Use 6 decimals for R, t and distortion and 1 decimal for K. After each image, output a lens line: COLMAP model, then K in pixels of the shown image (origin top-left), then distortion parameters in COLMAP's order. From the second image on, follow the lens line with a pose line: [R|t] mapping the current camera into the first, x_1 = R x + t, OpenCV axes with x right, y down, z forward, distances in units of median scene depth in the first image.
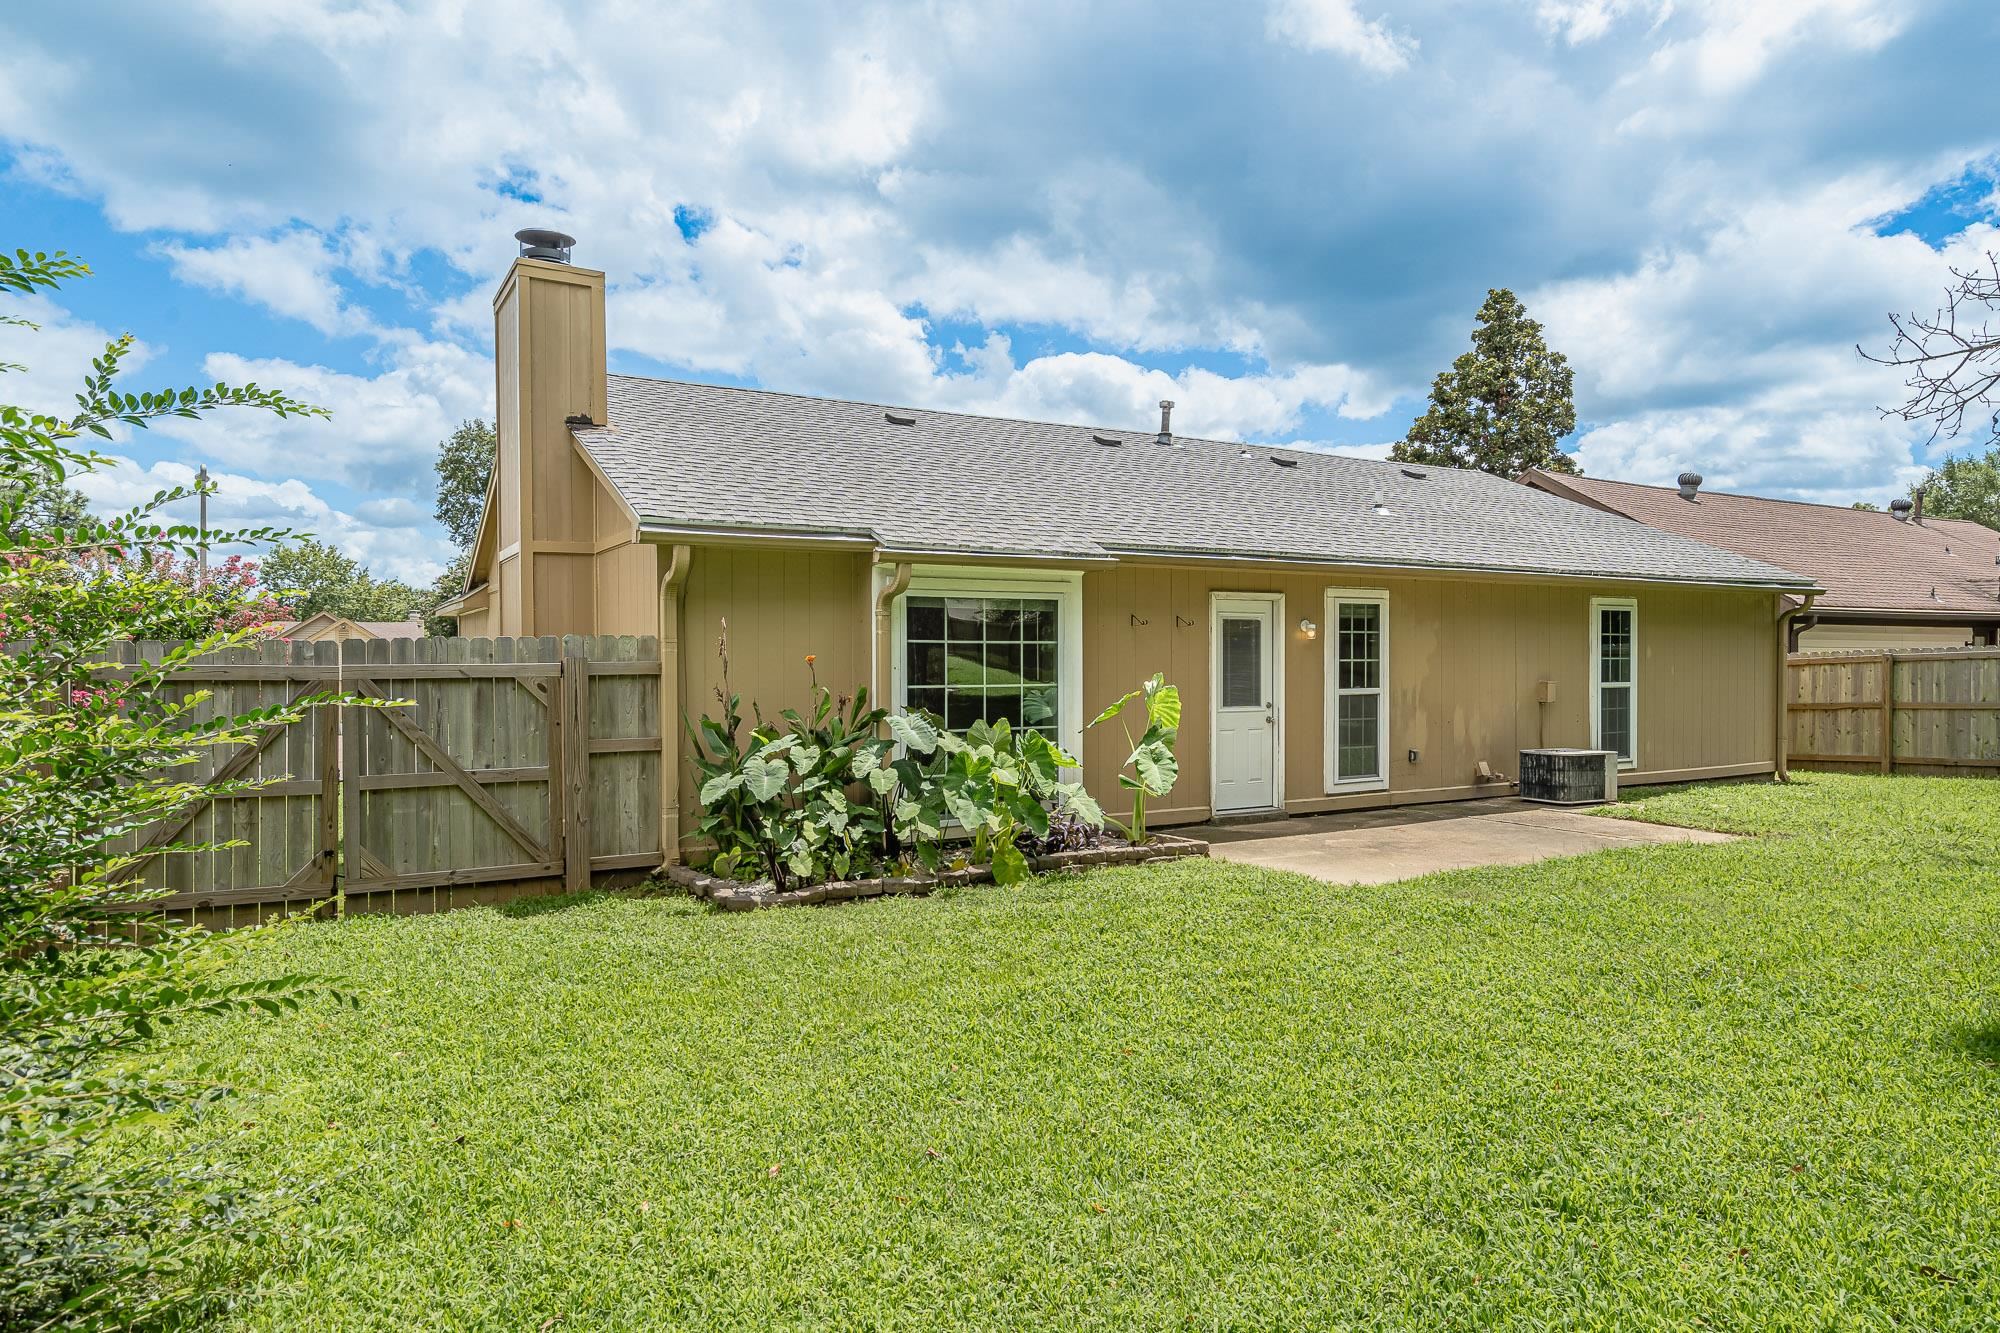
lens RADIAL K [[1239.7, 0, 1000.0], [0, 1239.7, 666.5], [0, 0, 1]] dist [0.001865, 0.000008]
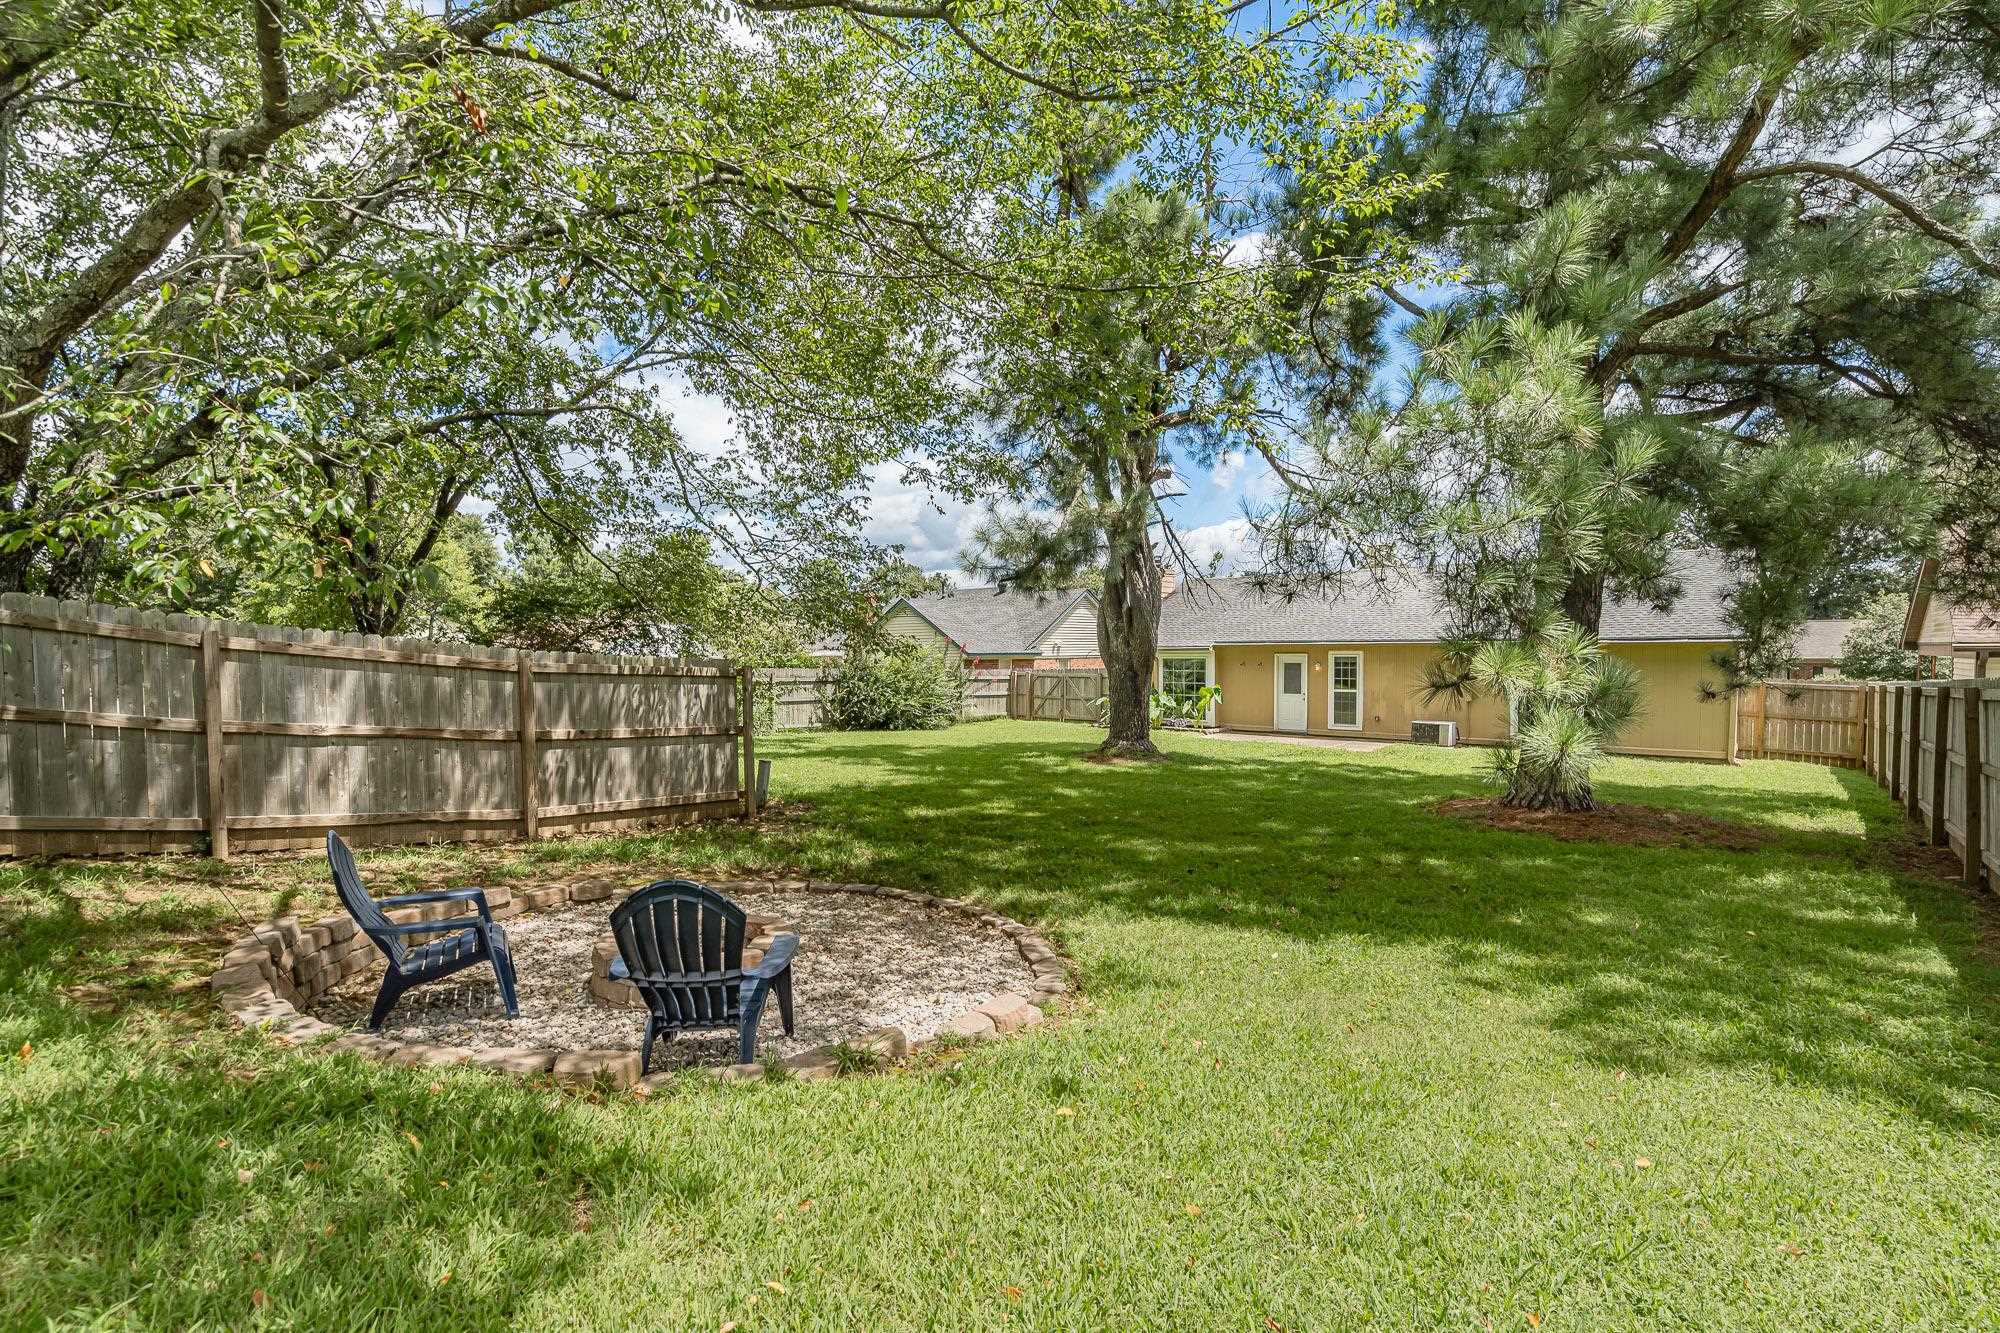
lens RADIAL K [[904.9, 0, 1000.0], [0, 904.9, 666.5], [0, 0, 1]] dist [0.000473, 0.000333]
pose [[0.322906, 0.022274, -0.946169, 1.829959], [0.002176, 0.999703, 0.024277, -0.077413], [0.946428, -0.009898, 0.322762, -0.282164]]
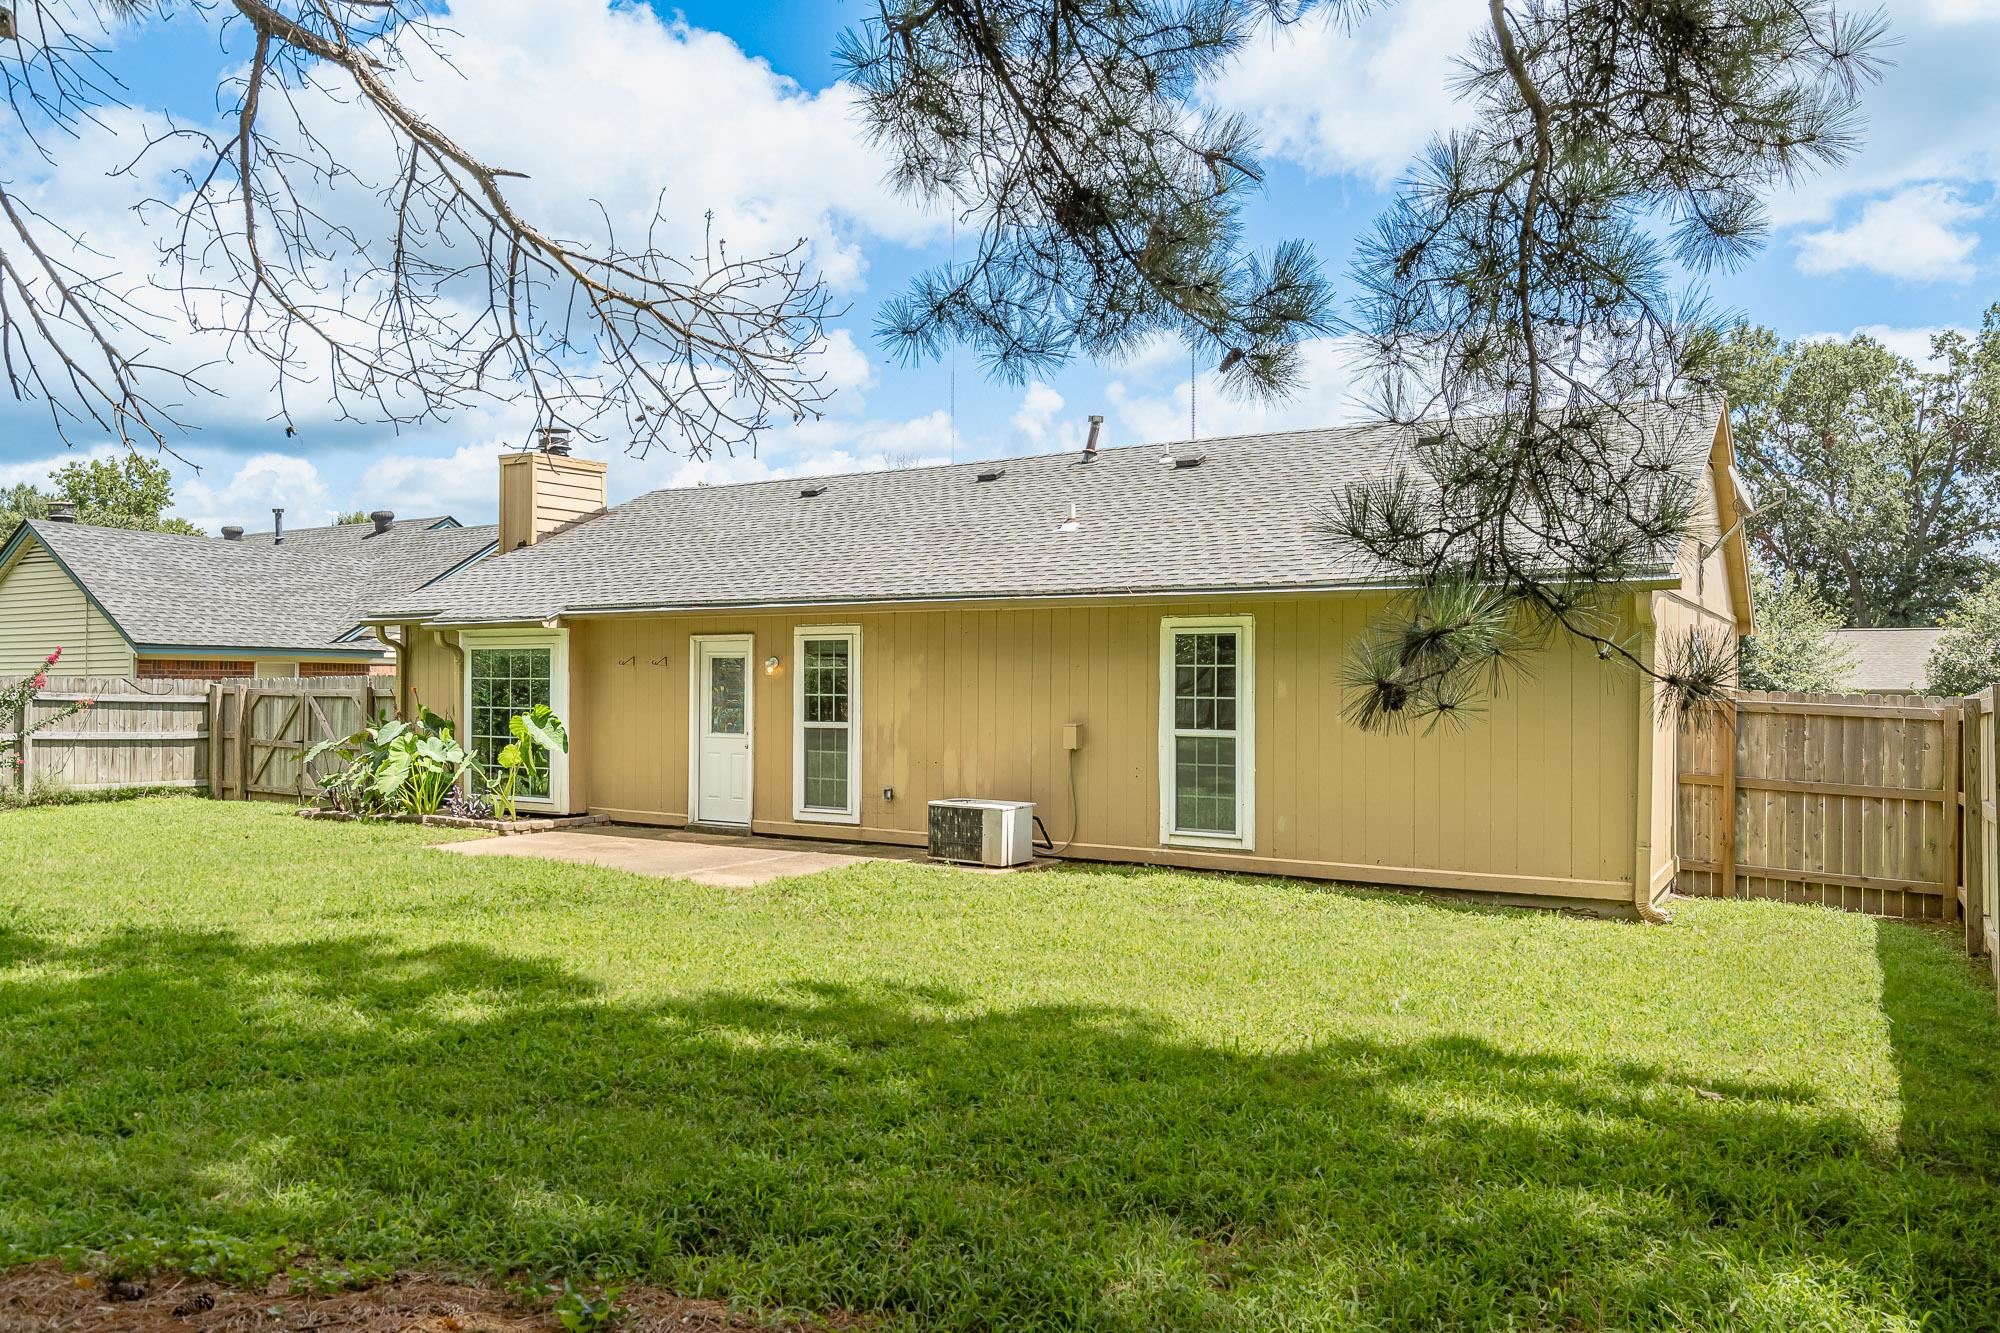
lens RADIAL K [[1401.7, 0, 1000.0], [0, 1401.7, 666.5], [0, 0, 1]] dist [0.005750, -0.001512]
pose [[0.471737, -0.001224, -0.881738, 1.385529], [-0.007937, 0.999953, -0.005634, -0.023104], [0.881703, 0.009656, 0.471705, 0.575688]]
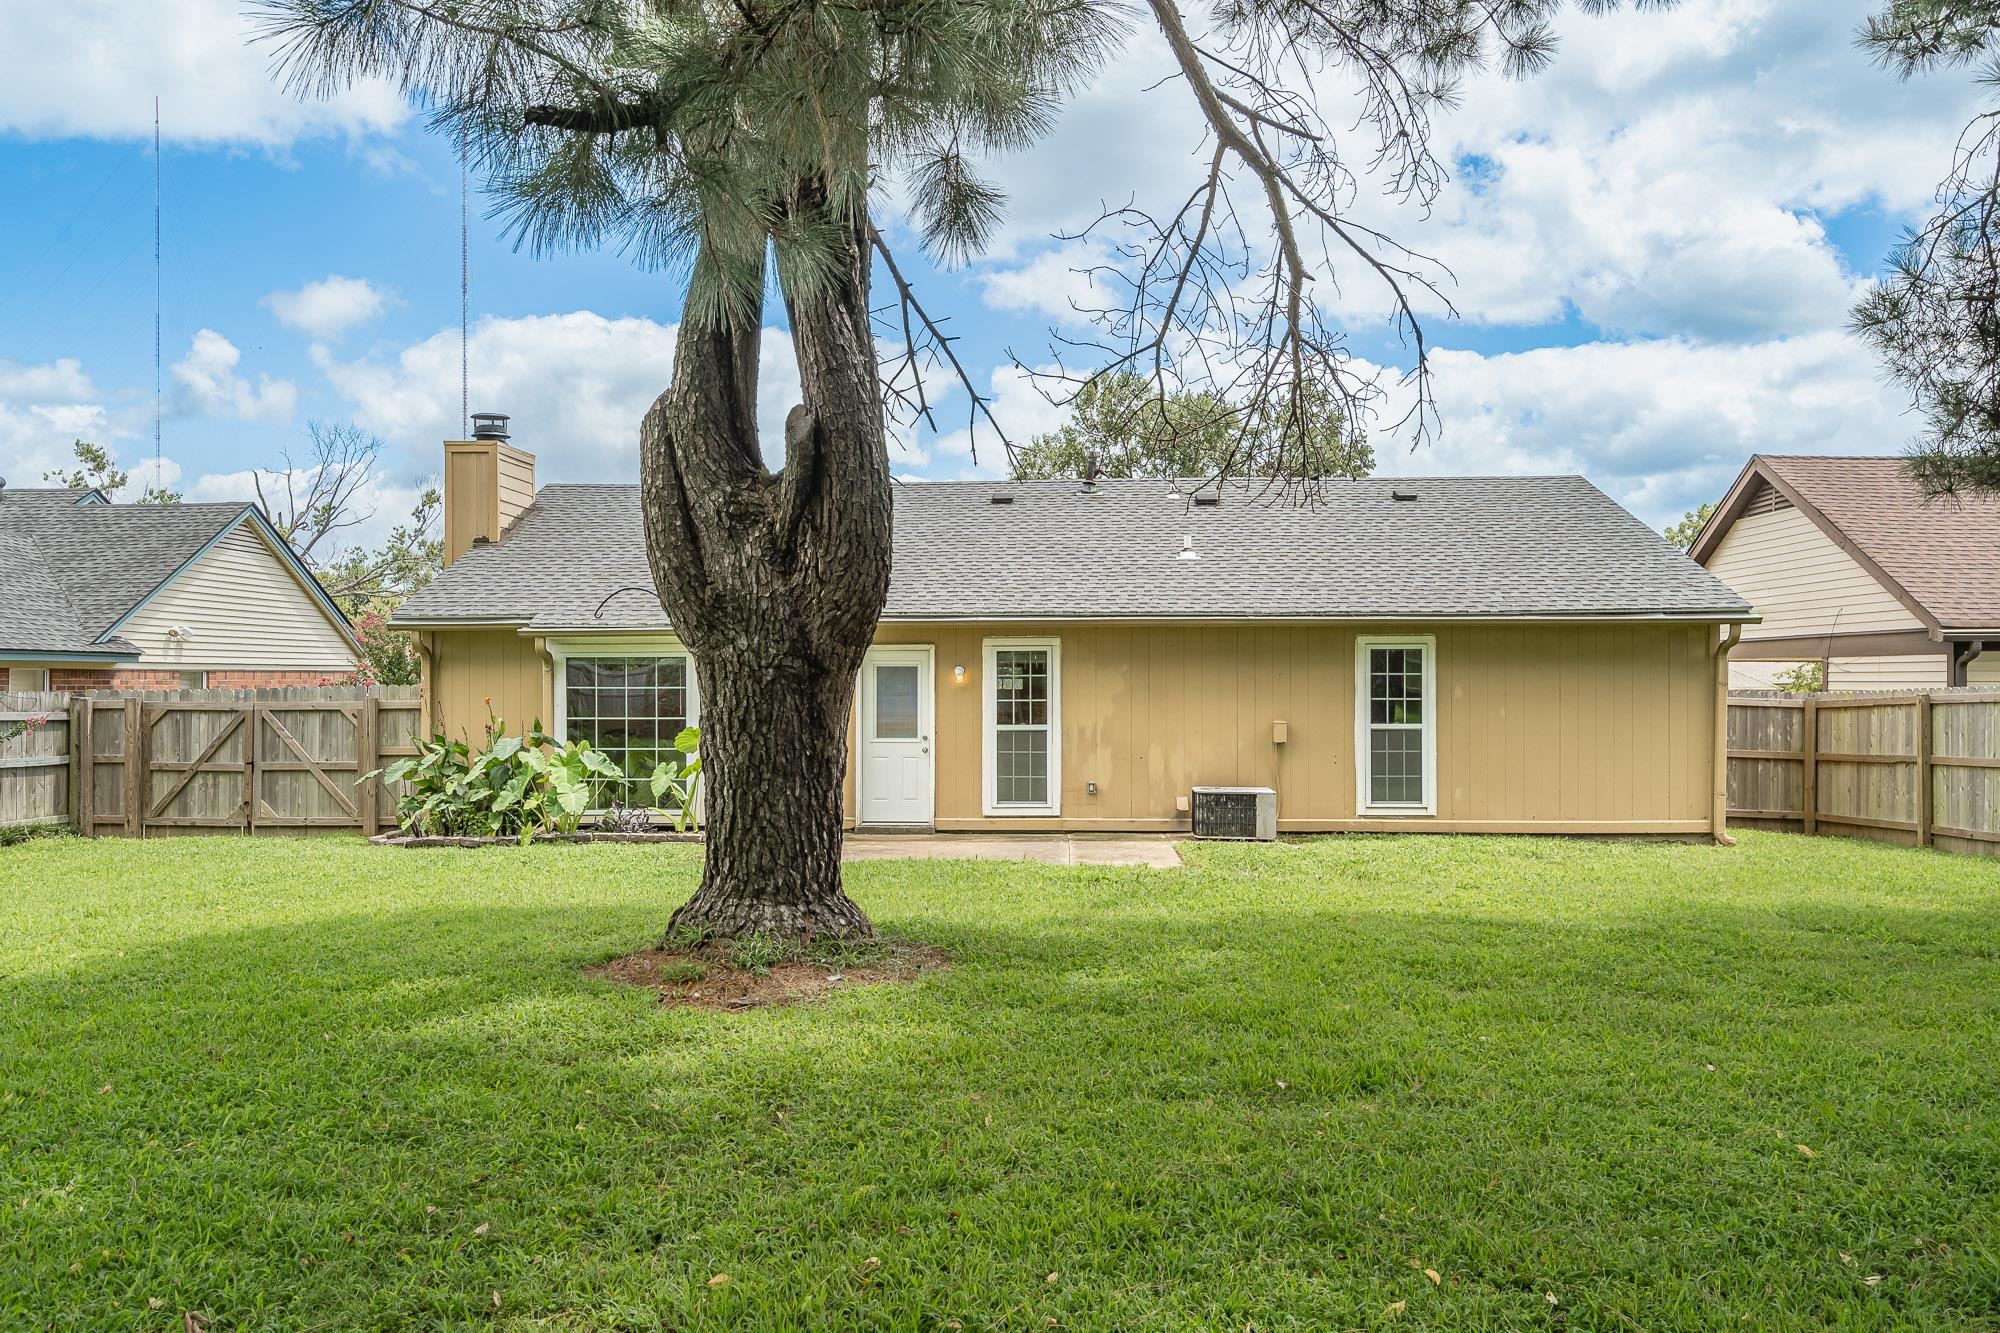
lens RADIAL K [[1451.9, 0, 1000.0], [0, 1451.9, 666.5], [0, 0, 1]] dist [0.004946, -0.000604]
pose [[0.833957, -0.001535, -0.551827, 1.007451], [-0.003181, 0.999966, -0.007589, -0.026039], [0.551820, 0.008084, 0.833924, -0.124240]]
